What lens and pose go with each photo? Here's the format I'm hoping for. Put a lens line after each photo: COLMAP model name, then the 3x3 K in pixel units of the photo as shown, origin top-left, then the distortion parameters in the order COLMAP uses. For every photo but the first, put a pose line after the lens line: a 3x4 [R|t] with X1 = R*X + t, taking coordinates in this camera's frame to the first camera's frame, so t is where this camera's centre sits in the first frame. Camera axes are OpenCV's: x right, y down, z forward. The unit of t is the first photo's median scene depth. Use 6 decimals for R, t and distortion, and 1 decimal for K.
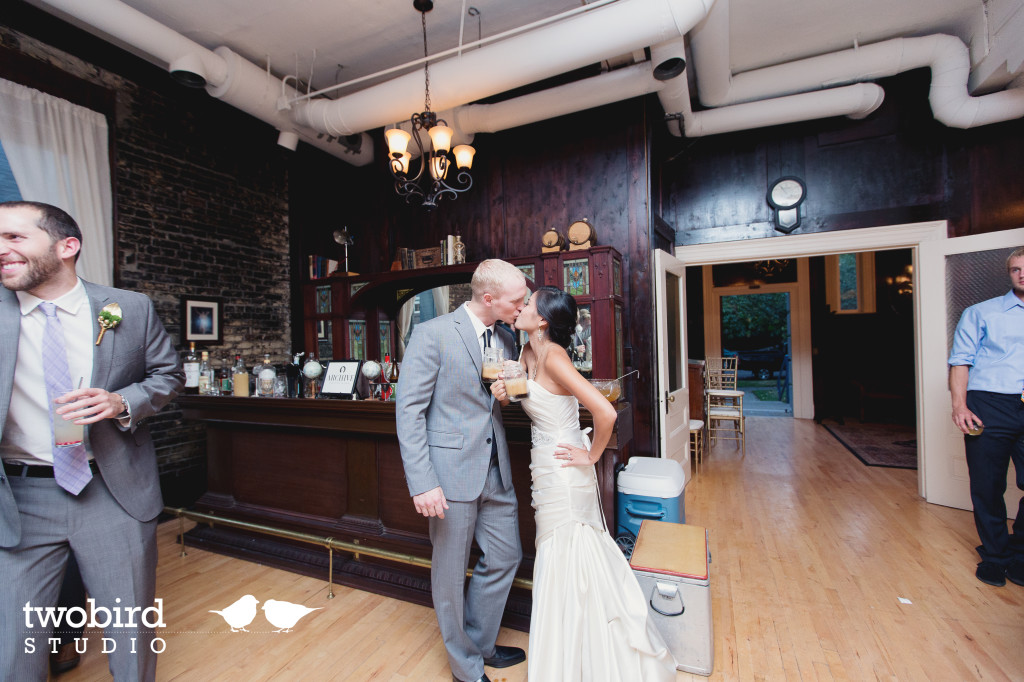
lens RADIAL K [[445.9, 0, 505.3], [0, 445.9, 344.8], [0, 0, 1]] dist [0.005223, -0.003744]
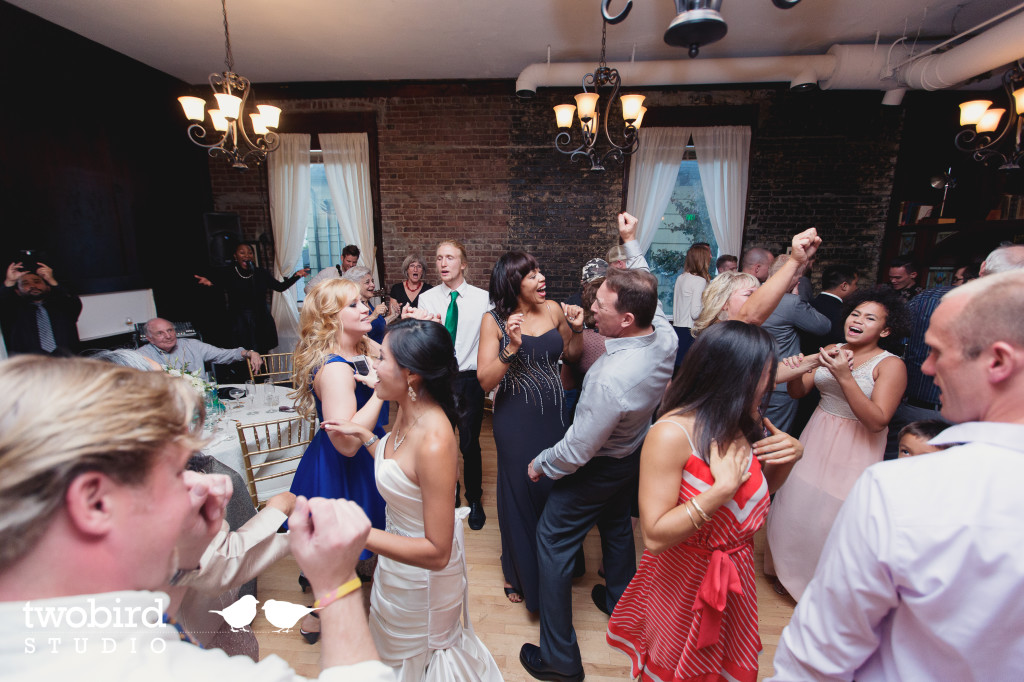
lens RADIAL K [[445.9, 0, 515.1], [0, 445.9, 325.4], [0, 0, 1]] dist [0.005223, -0.003744]
pose [[0.334957, 0.184932, -0.923907, 0.287475], [-0.021310, 0.981786, 0.188791, -0.093967], [0.941993, -0.043548, 0.332797, -0.227902]]
